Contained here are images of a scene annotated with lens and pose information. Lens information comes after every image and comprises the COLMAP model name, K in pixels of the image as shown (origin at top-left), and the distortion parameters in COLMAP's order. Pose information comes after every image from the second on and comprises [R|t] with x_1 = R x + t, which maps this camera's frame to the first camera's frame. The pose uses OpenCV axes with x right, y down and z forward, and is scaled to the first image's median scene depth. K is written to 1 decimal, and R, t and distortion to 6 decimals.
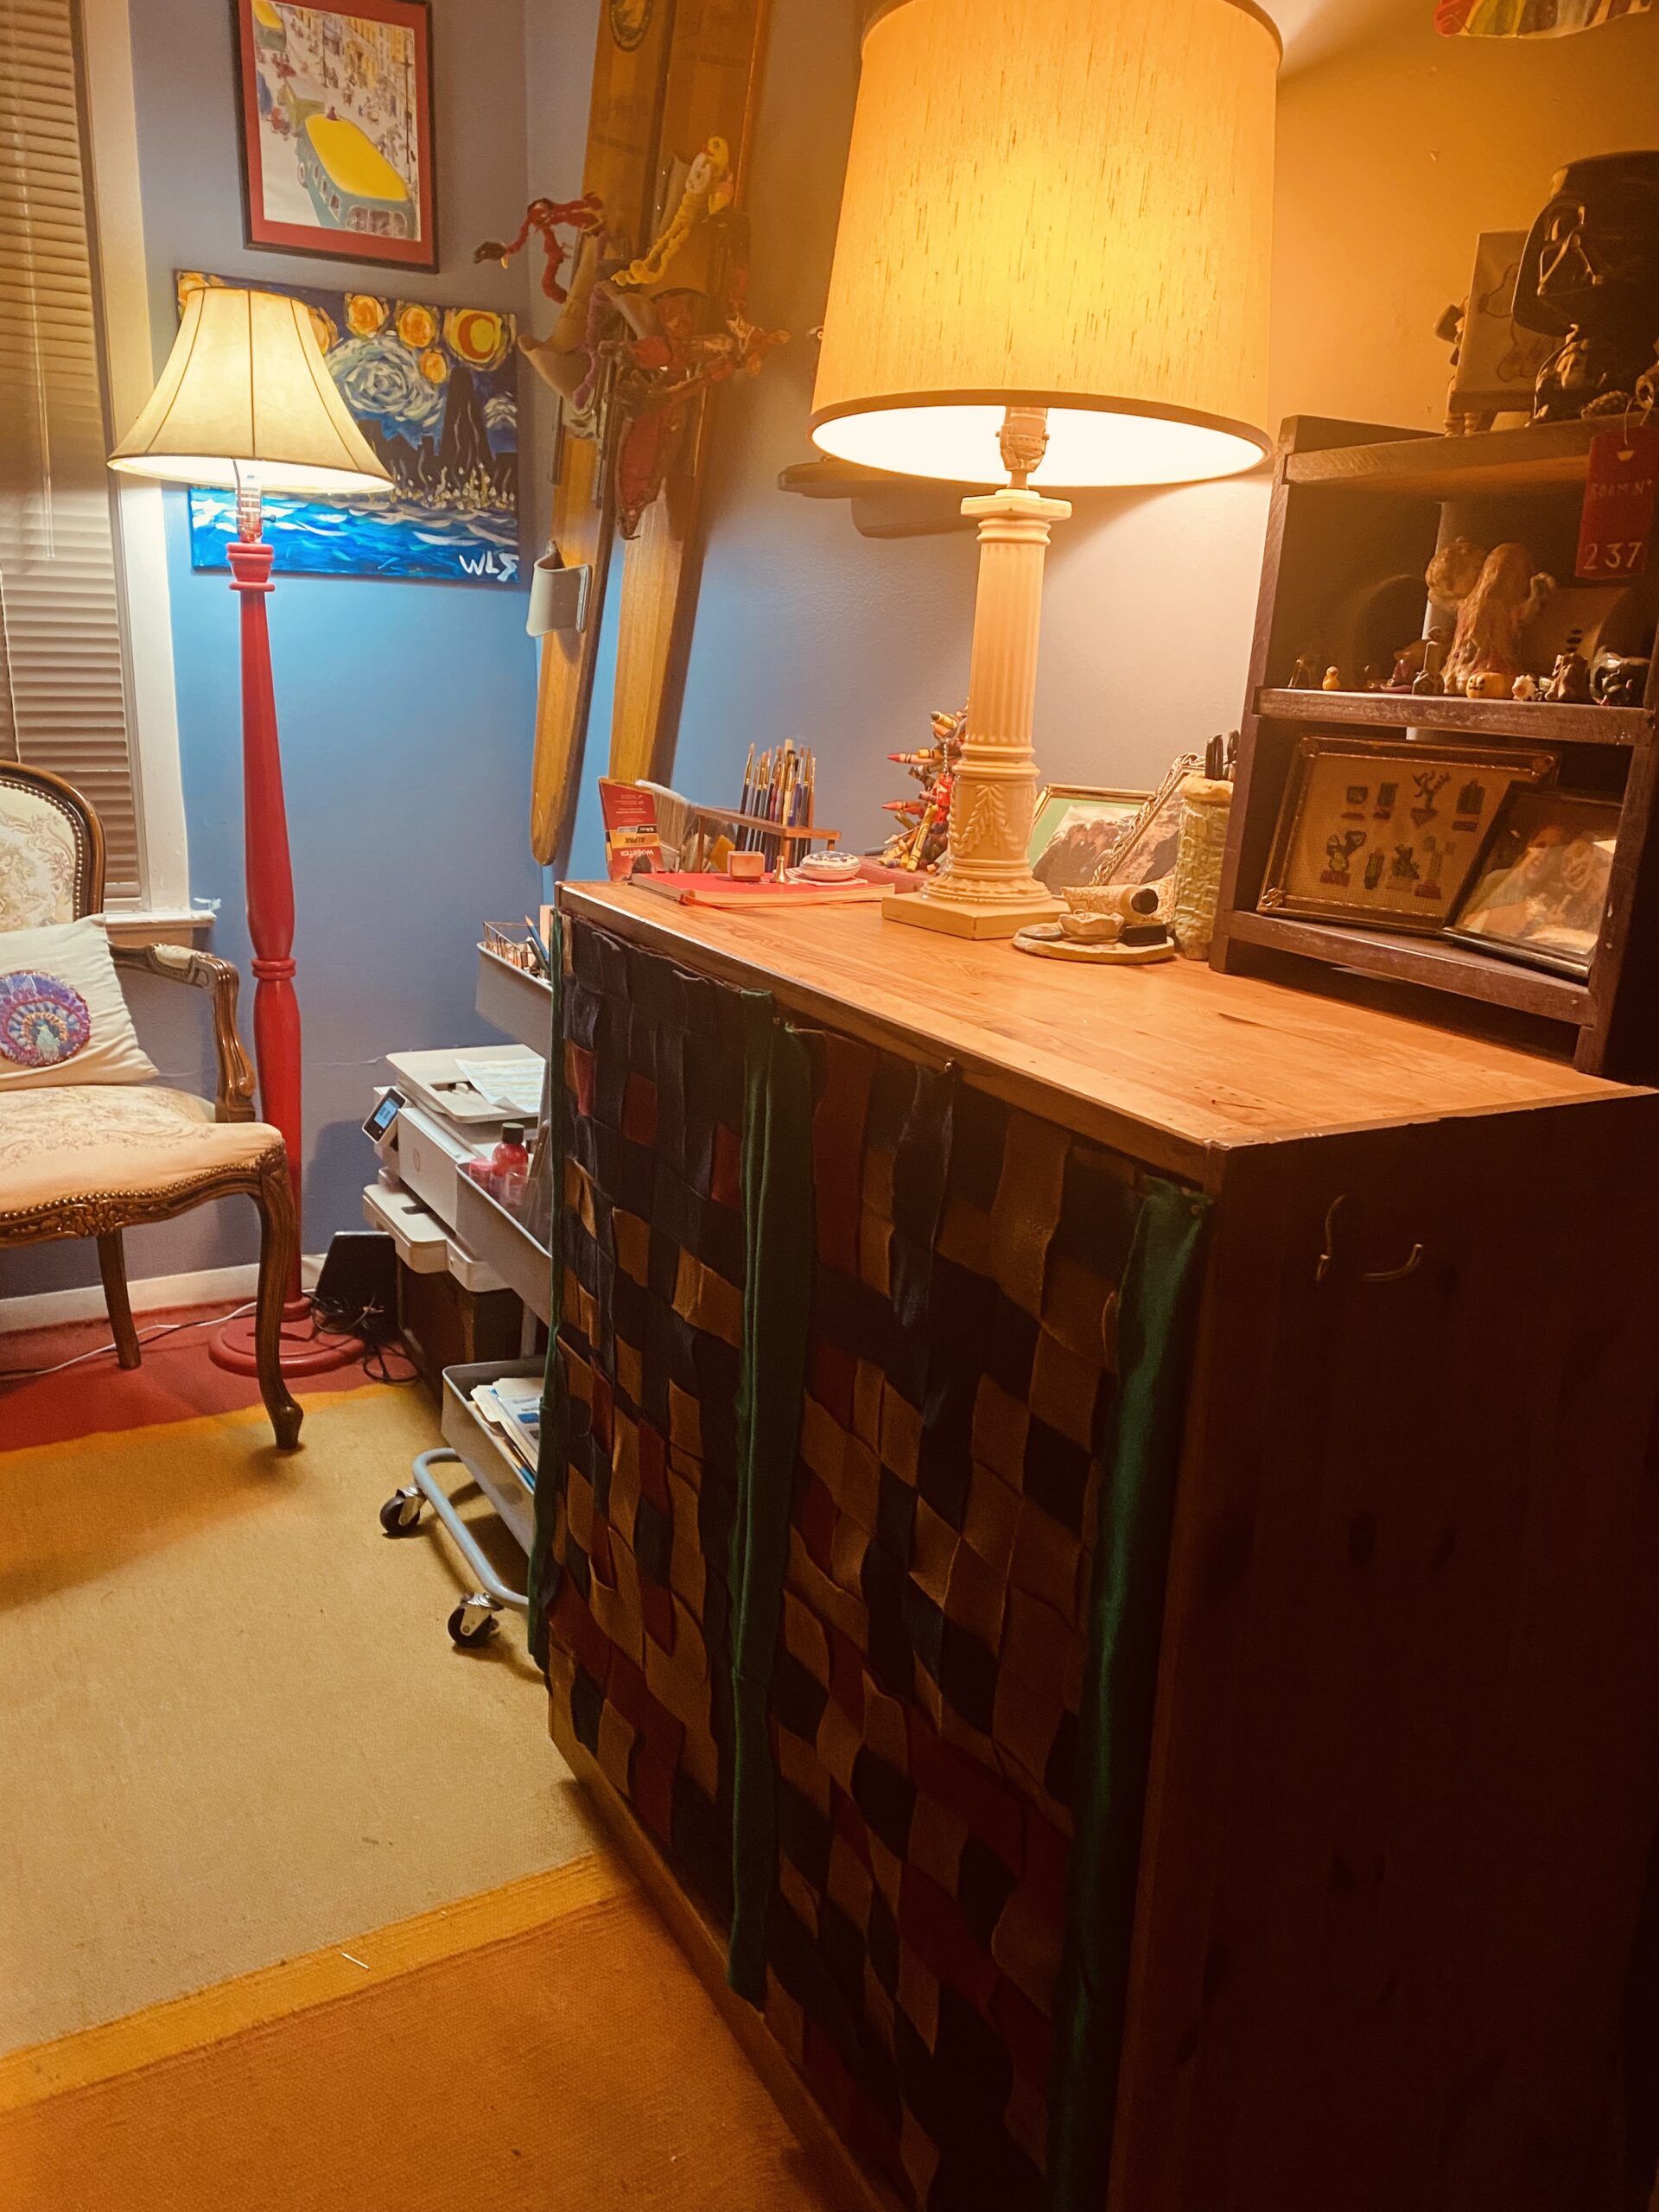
lens RADIAL K [[1670.5, 0, 816.4], [0, 1670.5, 1115.9], [0, 0, 1]] dist [0.022584, 0.025557]
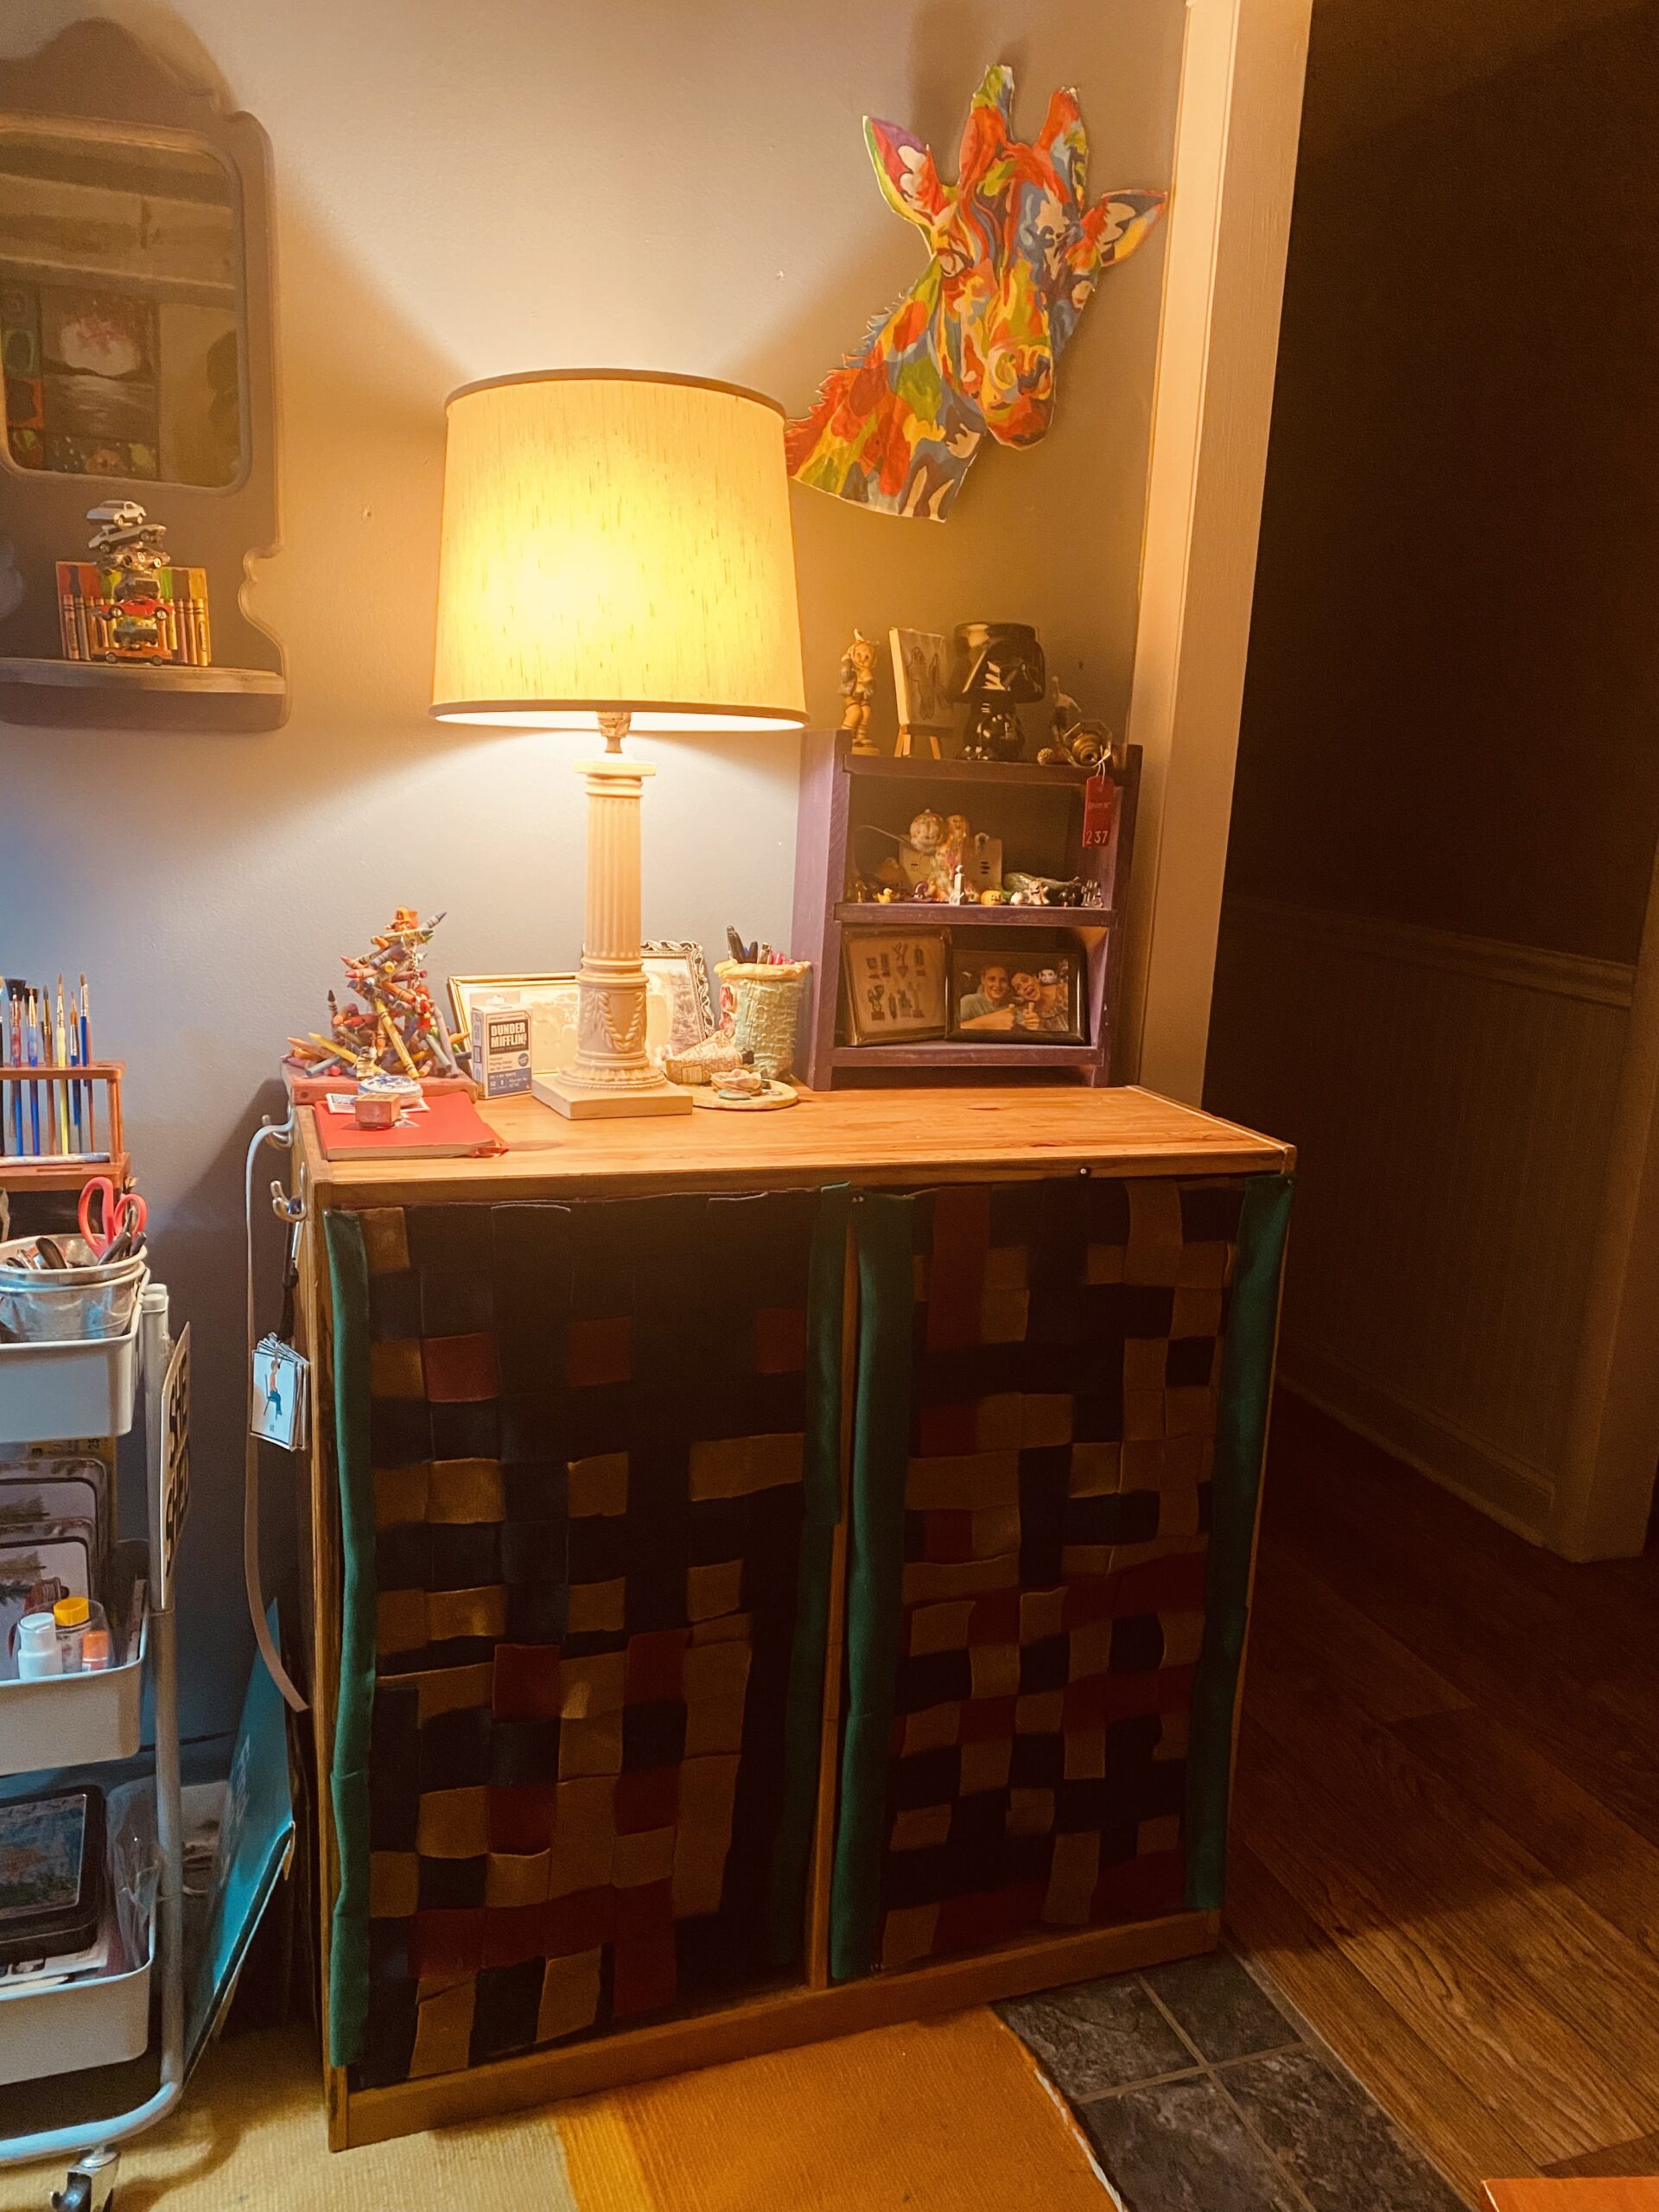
lens RADIAL K [[1670.5, 0, 821.1], [0, 1670.5, 1098.2], [0, 0, 1]] dist [0.022584, 0.025557]
pose [[0.170651, -0.227119, 0.958799, -1.244496], [0.219041, 0.957468, 0.187818, -0.379833], [-0.960676, 0.177965, 0.213142, 0.736906]]
